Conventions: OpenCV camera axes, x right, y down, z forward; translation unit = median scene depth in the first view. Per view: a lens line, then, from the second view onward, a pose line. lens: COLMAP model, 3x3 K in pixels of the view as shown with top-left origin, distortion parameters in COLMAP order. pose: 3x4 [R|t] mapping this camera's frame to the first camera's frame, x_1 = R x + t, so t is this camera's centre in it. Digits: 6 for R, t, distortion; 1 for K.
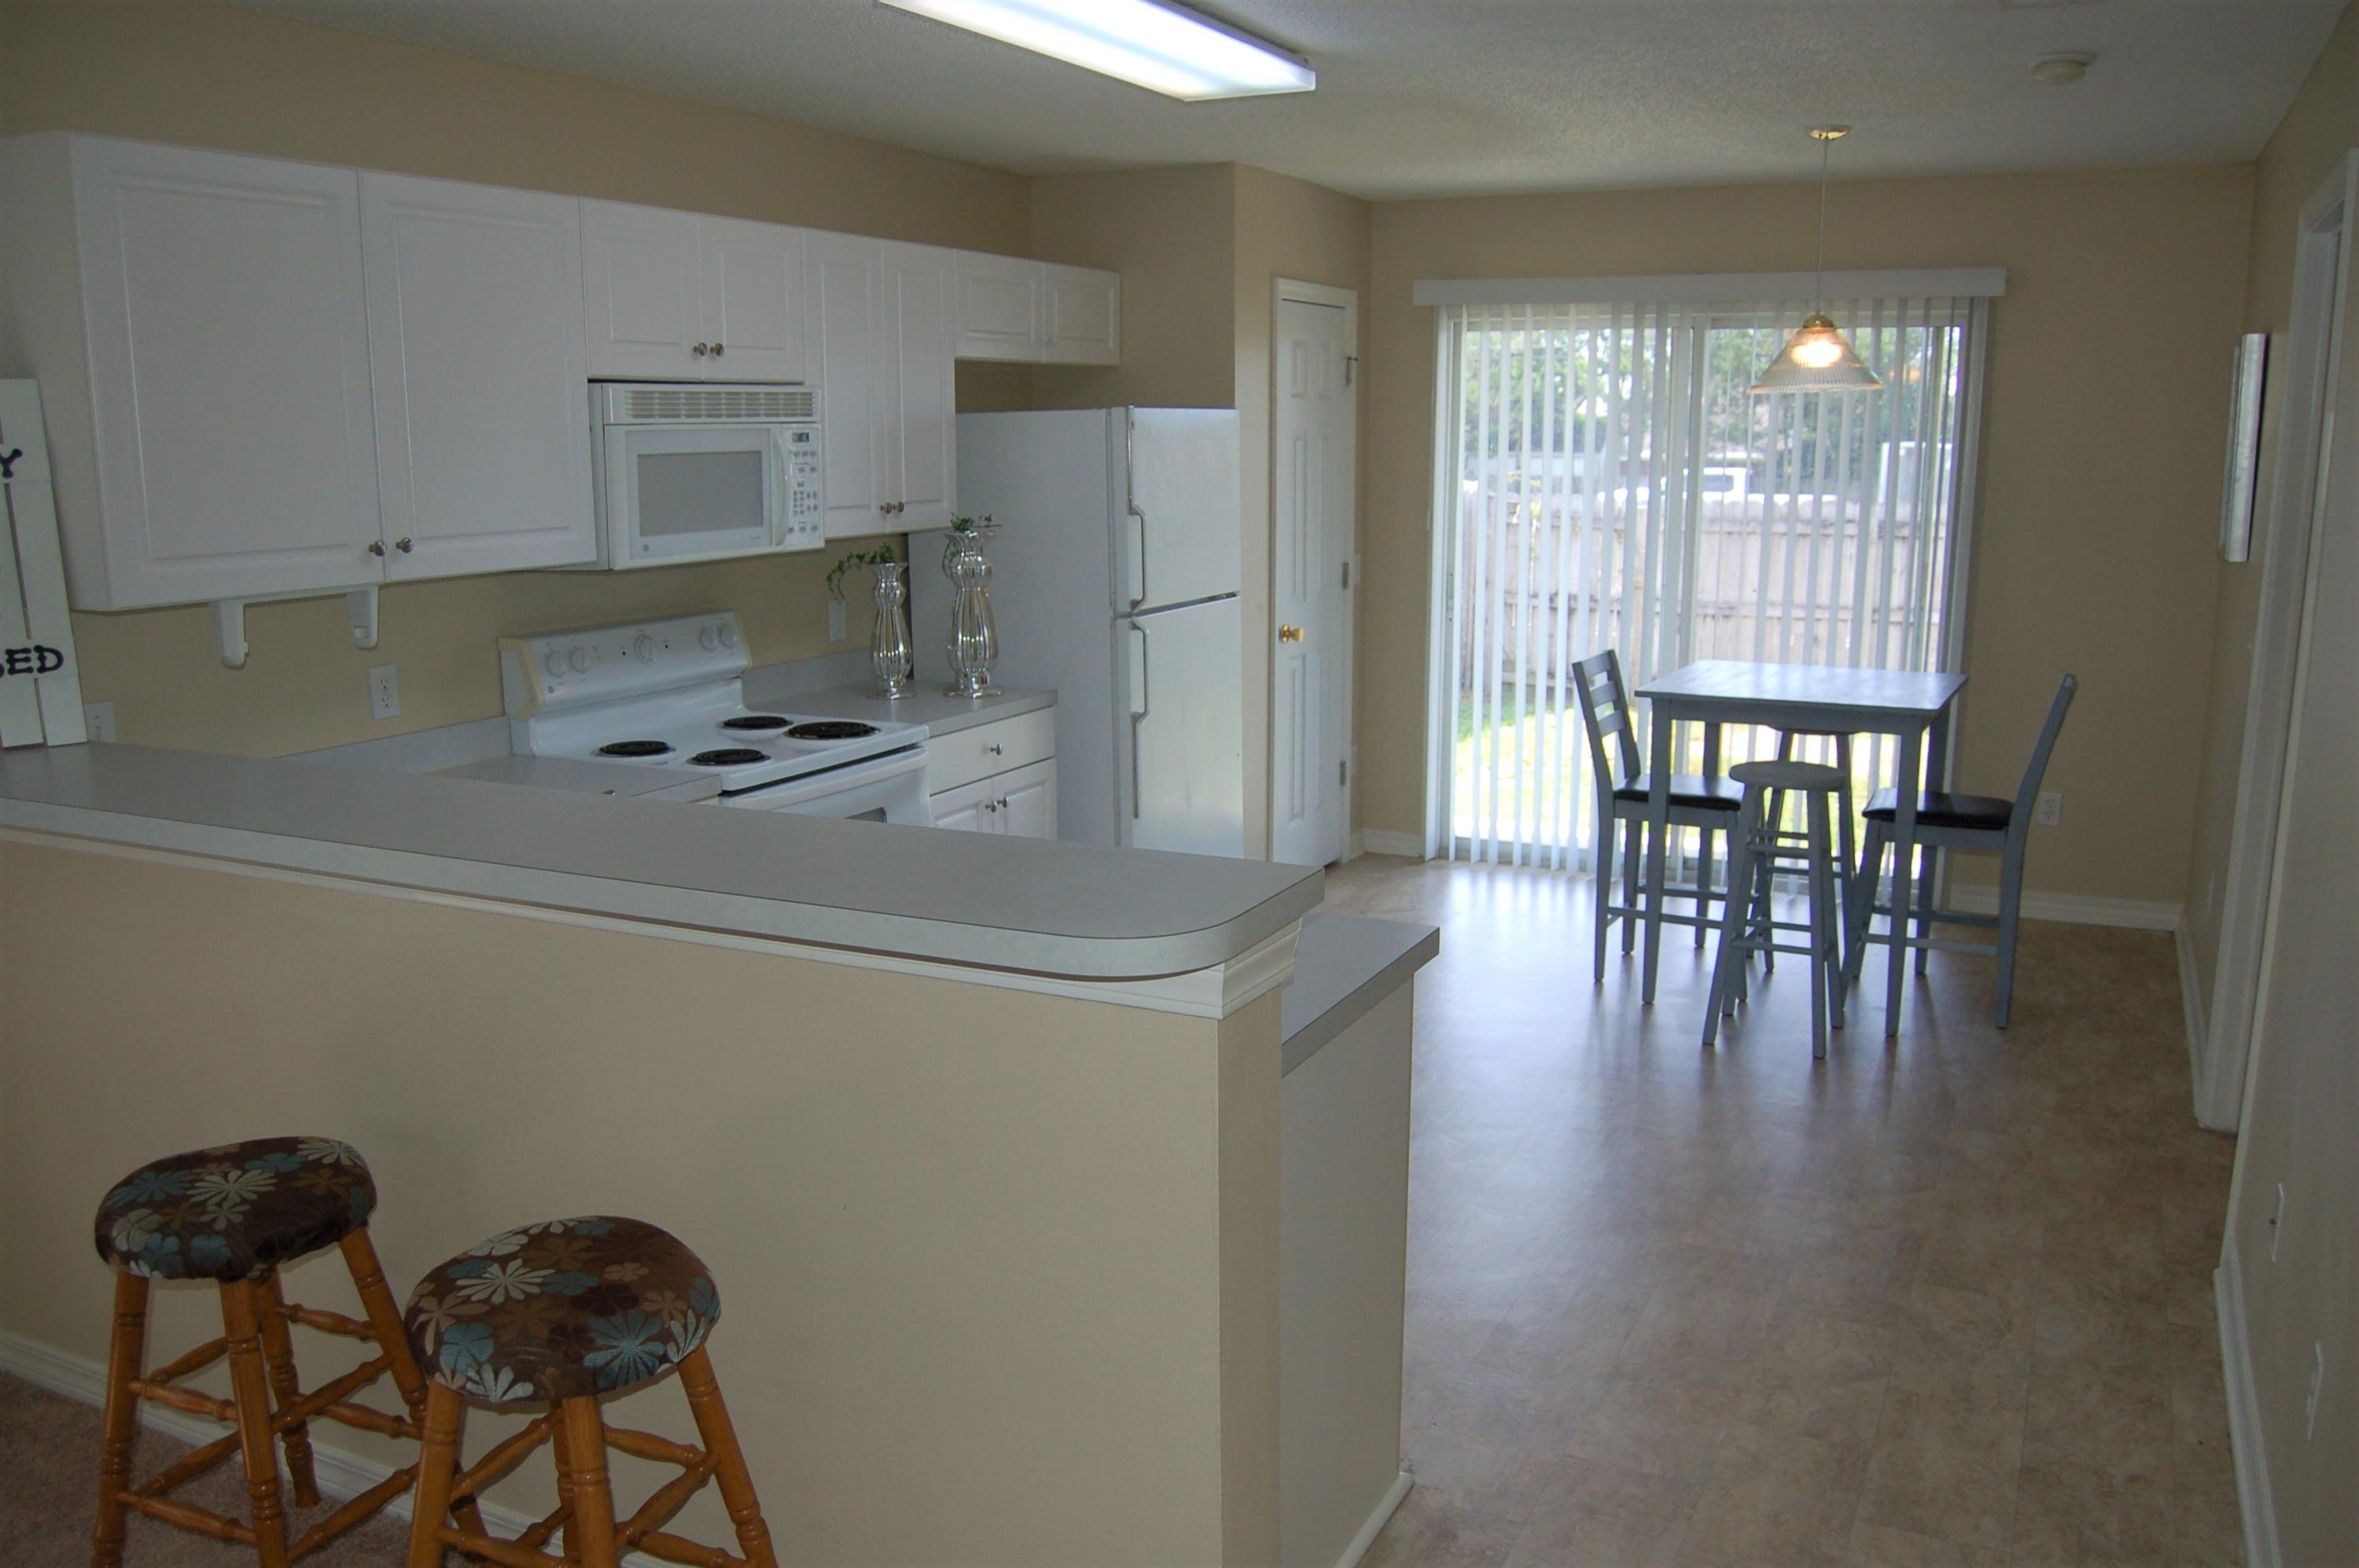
lens RADIAL K [[1854.9, 0, 1168.9], [0, 1854.9, 785.8], [0, 0, 1]] dist [-0.086007, 0.024809]
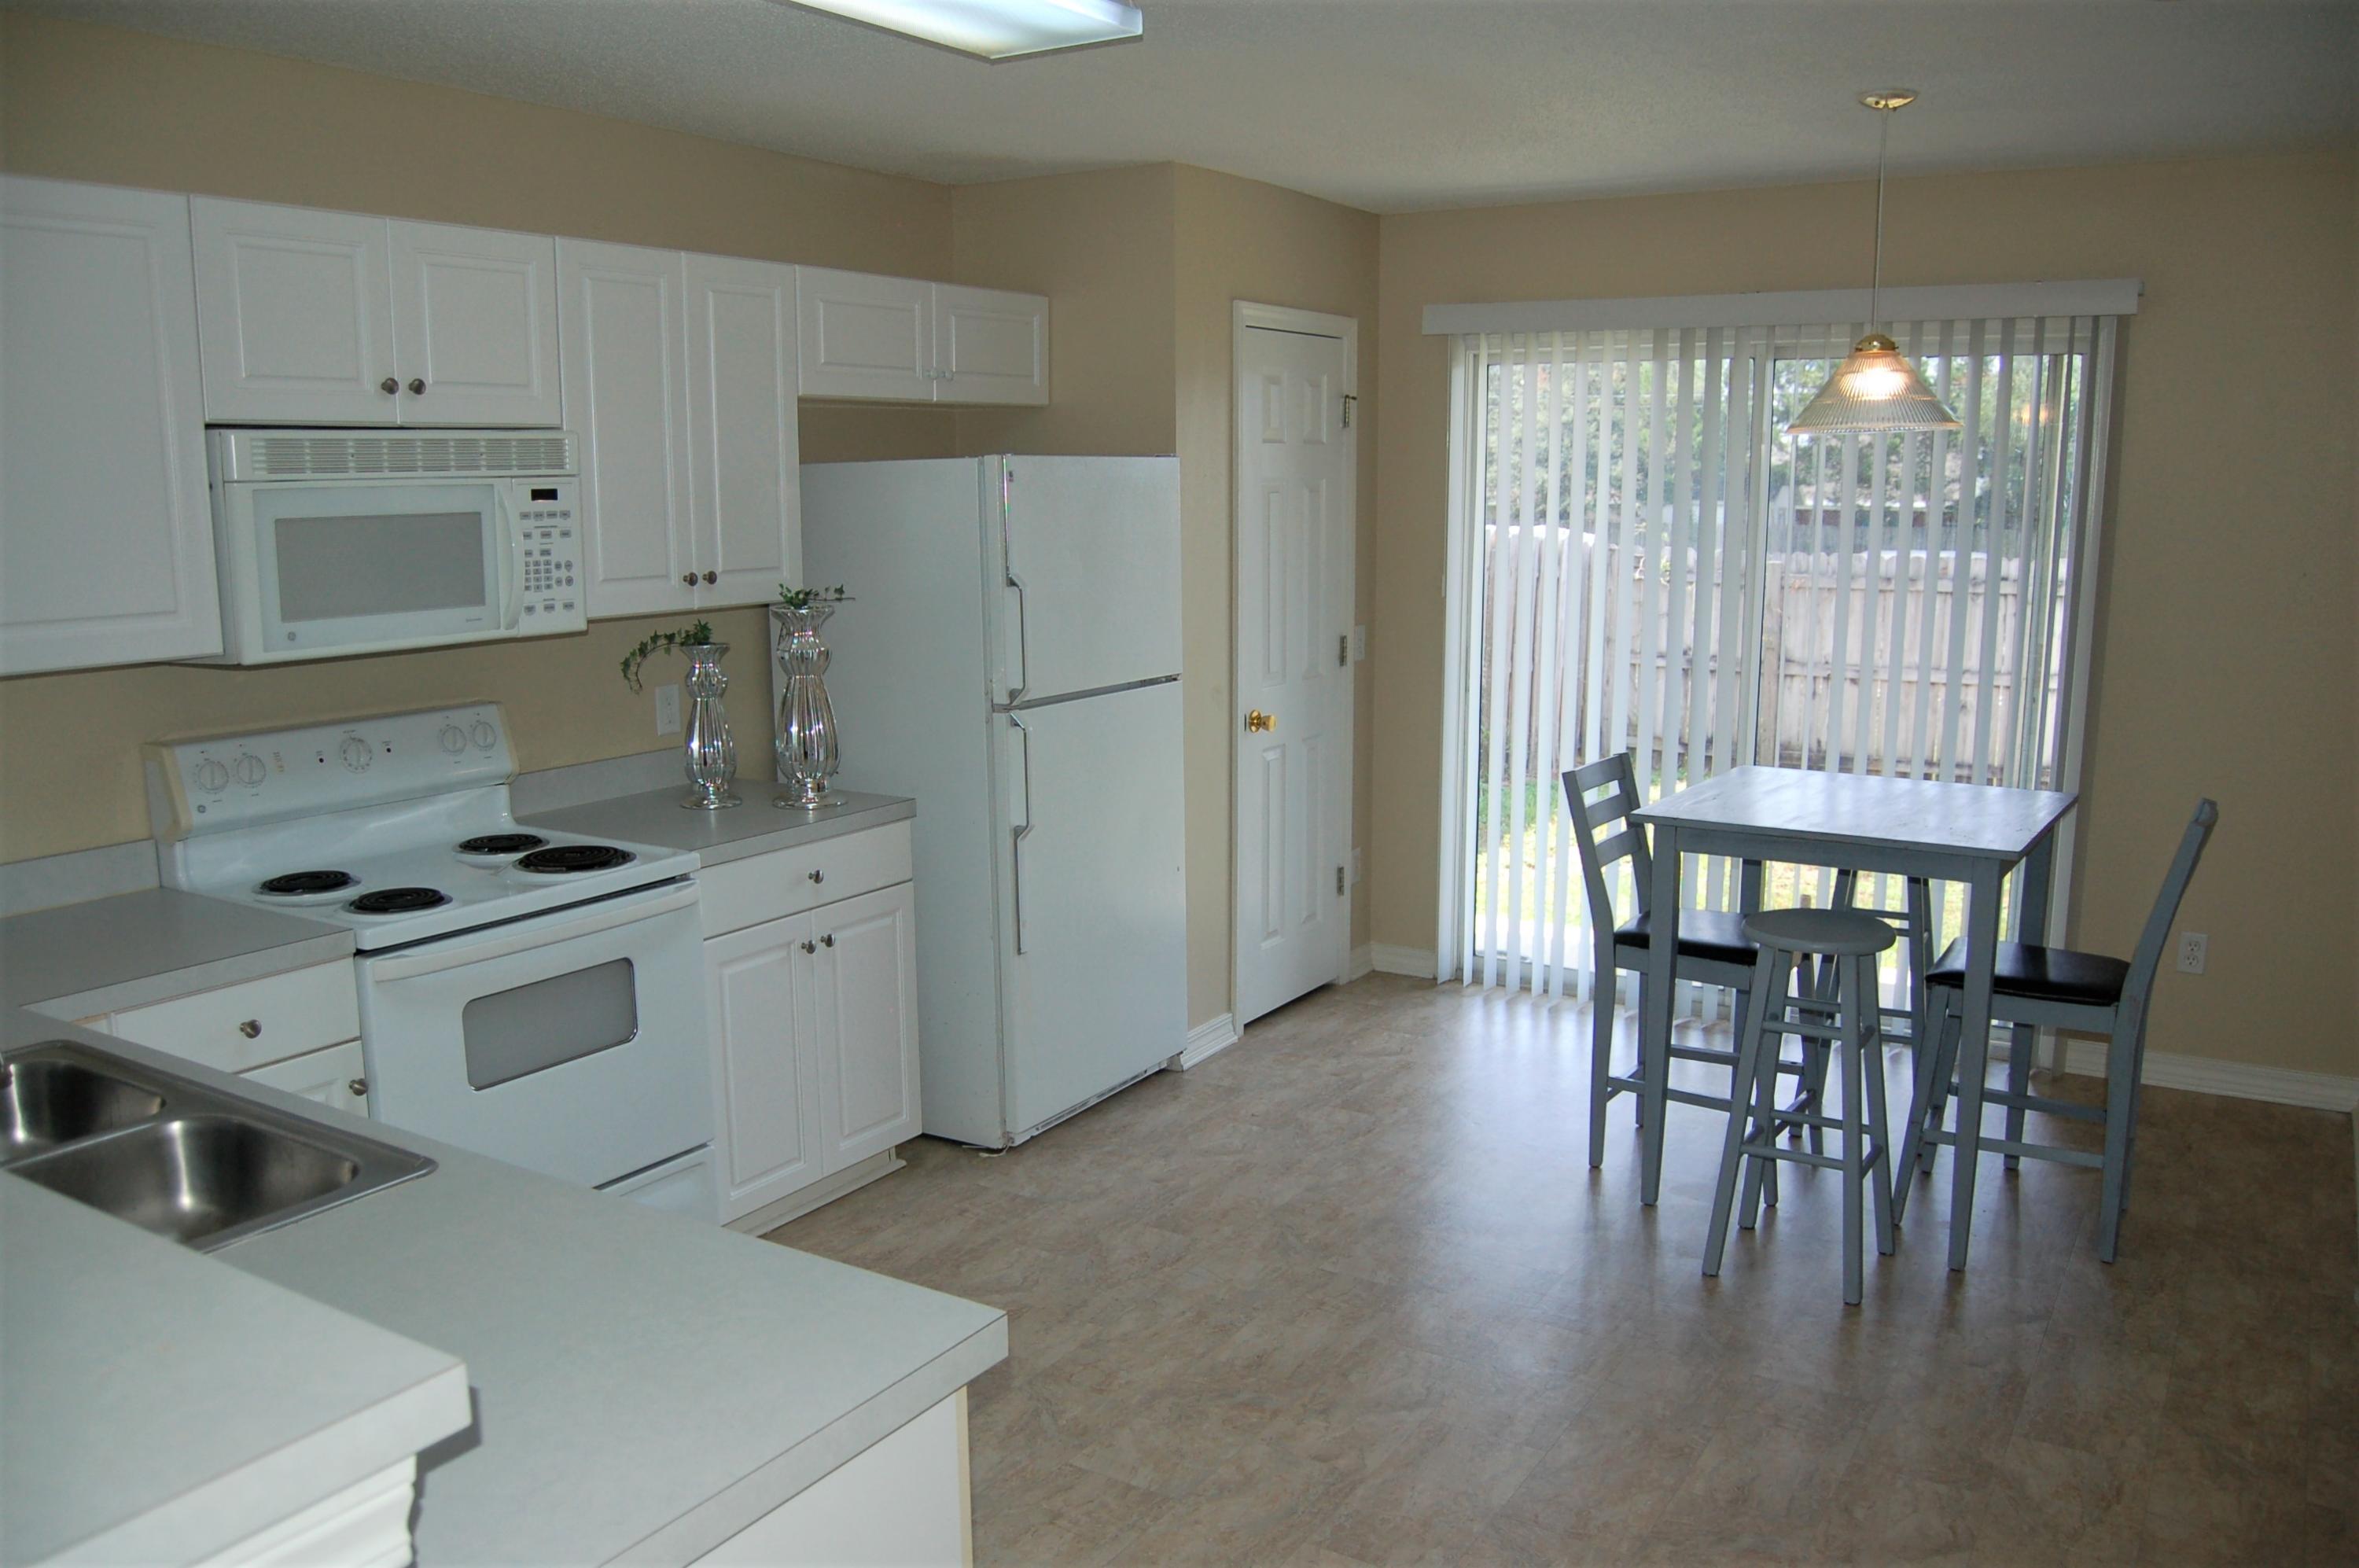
lens RADIAL K [[1854.9, 0, 1135.5], [0, 1854.9, 796.0], [0, 0, 1]] dist [-0.086007, 0.024809]
pose [[0.994922, 0.015766, -0.099408, 0.116469], [-0.017685, 0.999673, -0.018458, -0.039057], [0.099084, 0.020123, 0.994876, 0.190400]]
